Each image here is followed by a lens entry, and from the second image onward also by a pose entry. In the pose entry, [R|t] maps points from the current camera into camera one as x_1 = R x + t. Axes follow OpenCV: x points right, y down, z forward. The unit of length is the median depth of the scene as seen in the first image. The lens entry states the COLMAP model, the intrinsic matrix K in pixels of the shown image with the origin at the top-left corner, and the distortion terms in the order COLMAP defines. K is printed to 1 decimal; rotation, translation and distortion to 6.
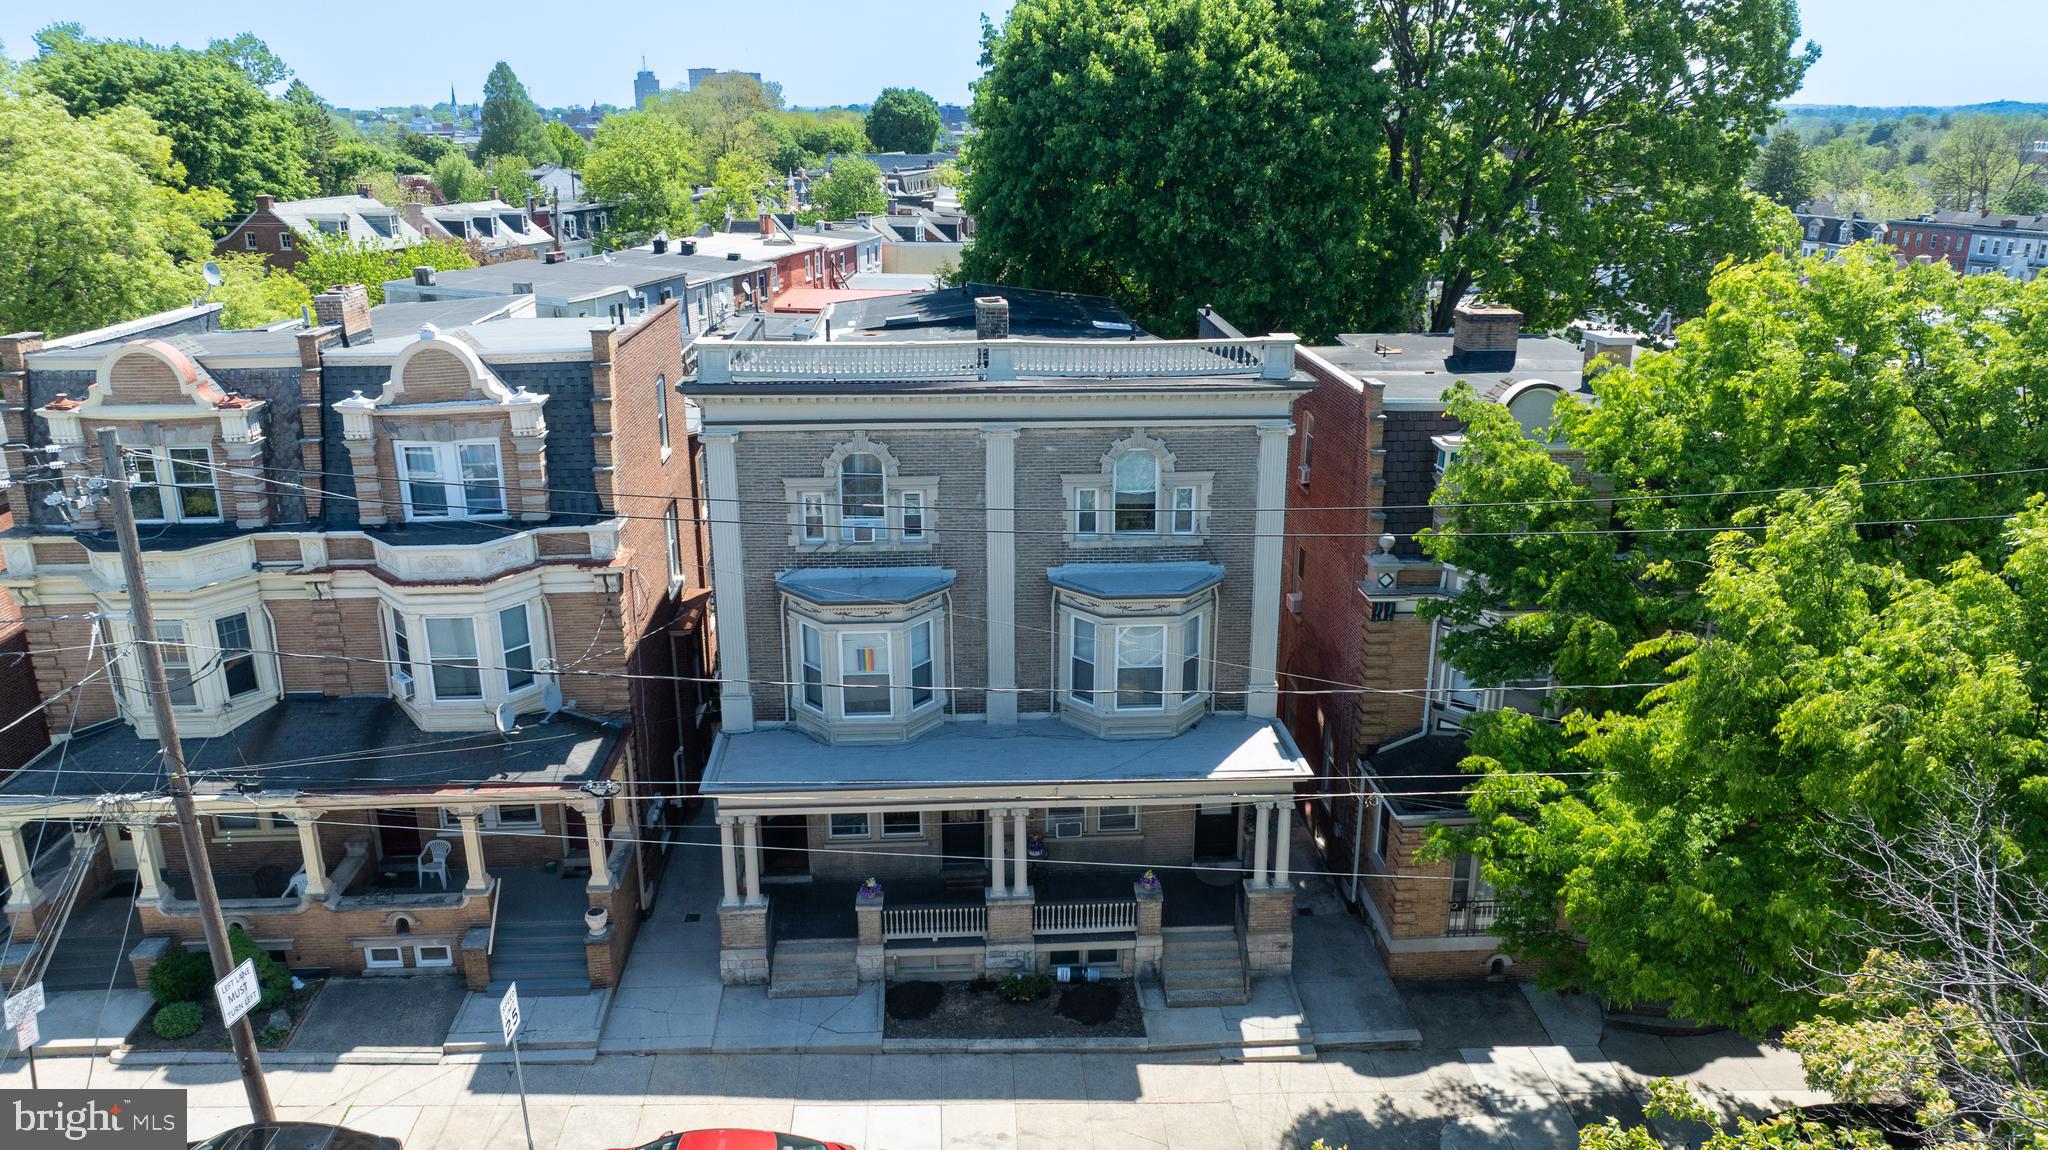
lens RADIAL K [[1442.1, 0, 1024.0], [0, 1442.1, 575.0], [0, 0, 1]] dist [-0.016009, 0.002883]
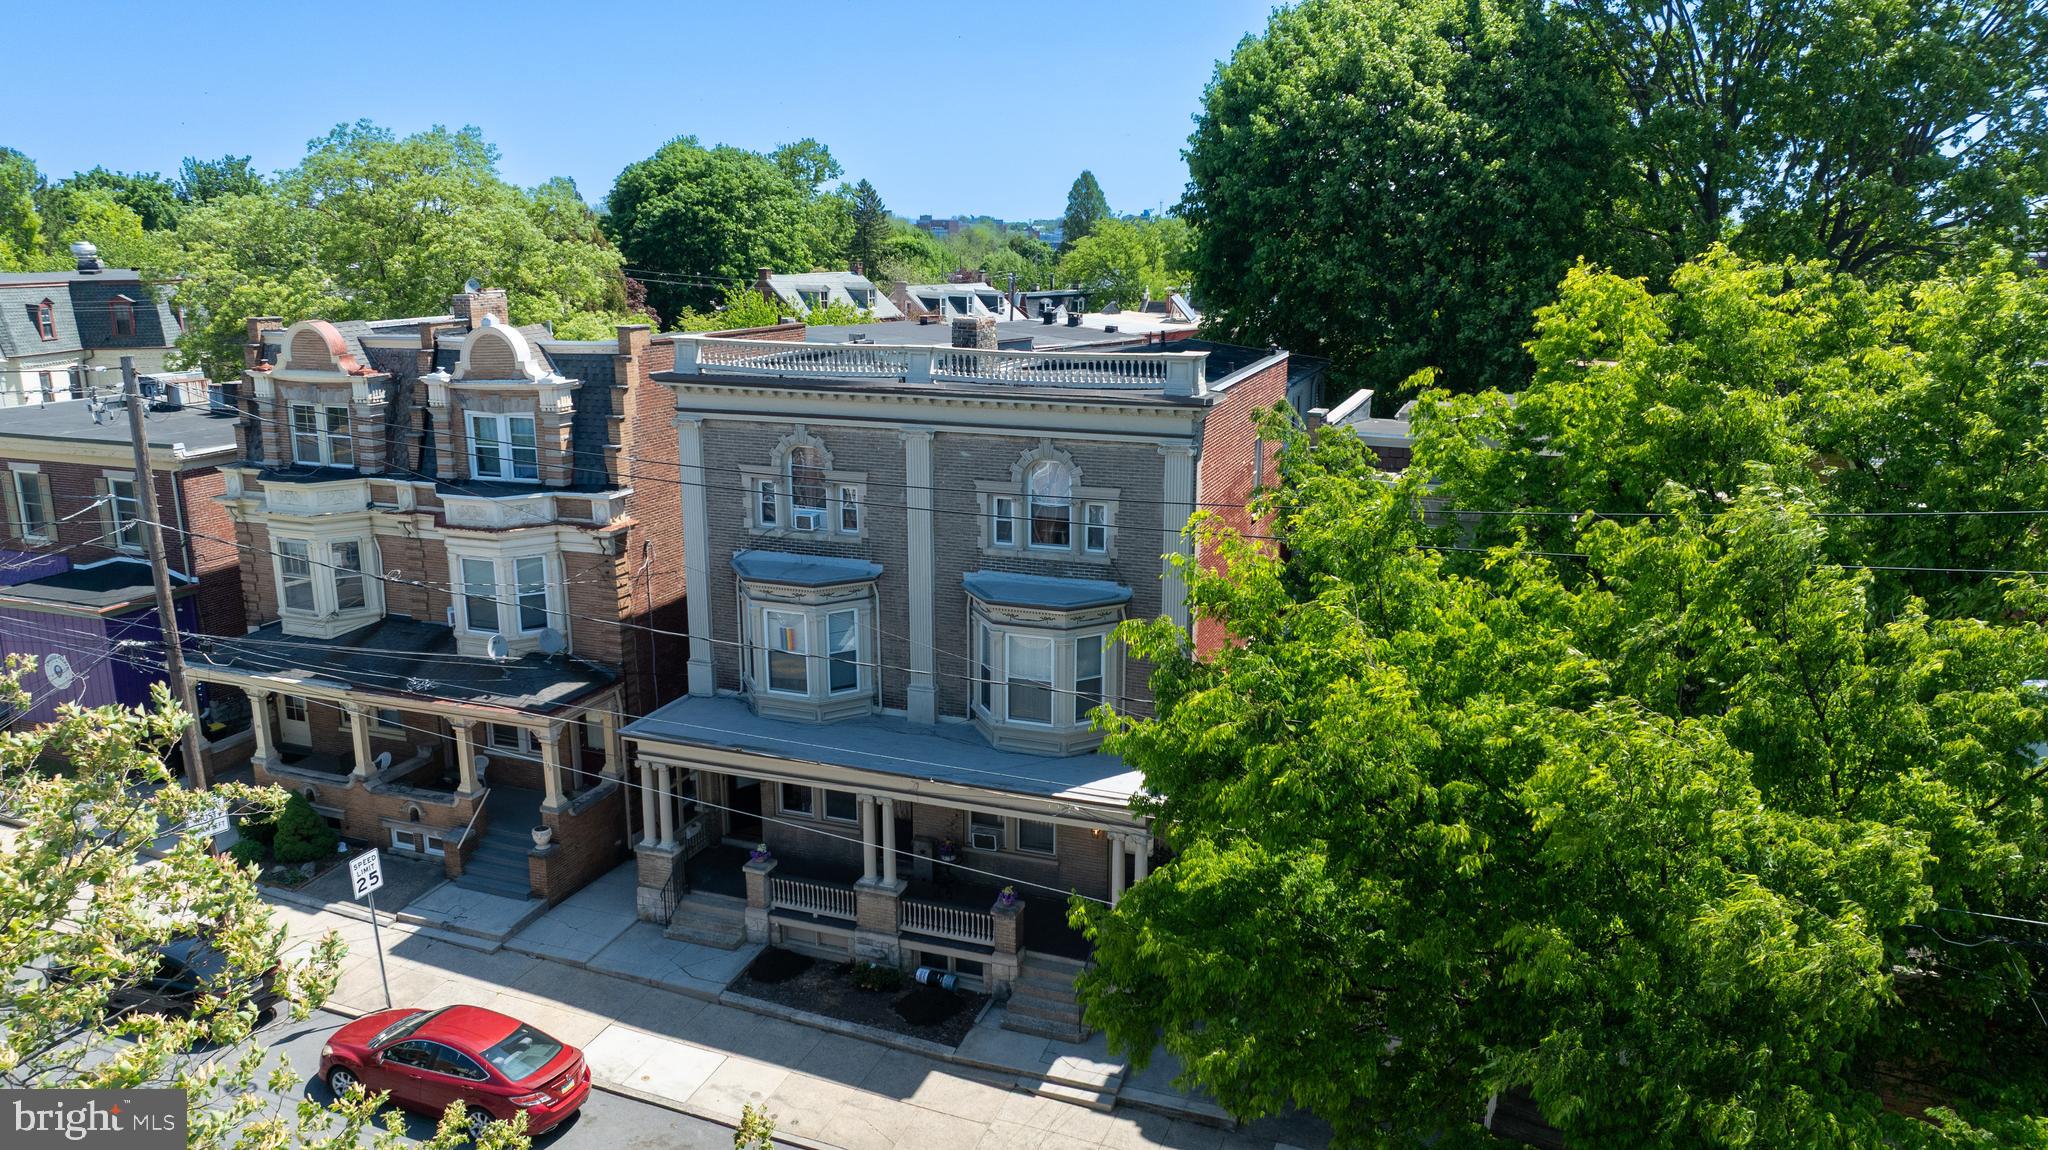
lens RADIAL K [[1442.1, 0, 1024.0], [0, 1442.1, 575.0], [0, 0, 1]] dist [-0.016009, 0.002883]
pose [[0.914520, 0.096693, -0.392815, 0.465641], [-0.125616, 0.990891, -0.048536, 0.042011], [0.384543, 0.093731, 0.918336, 0.083543]]
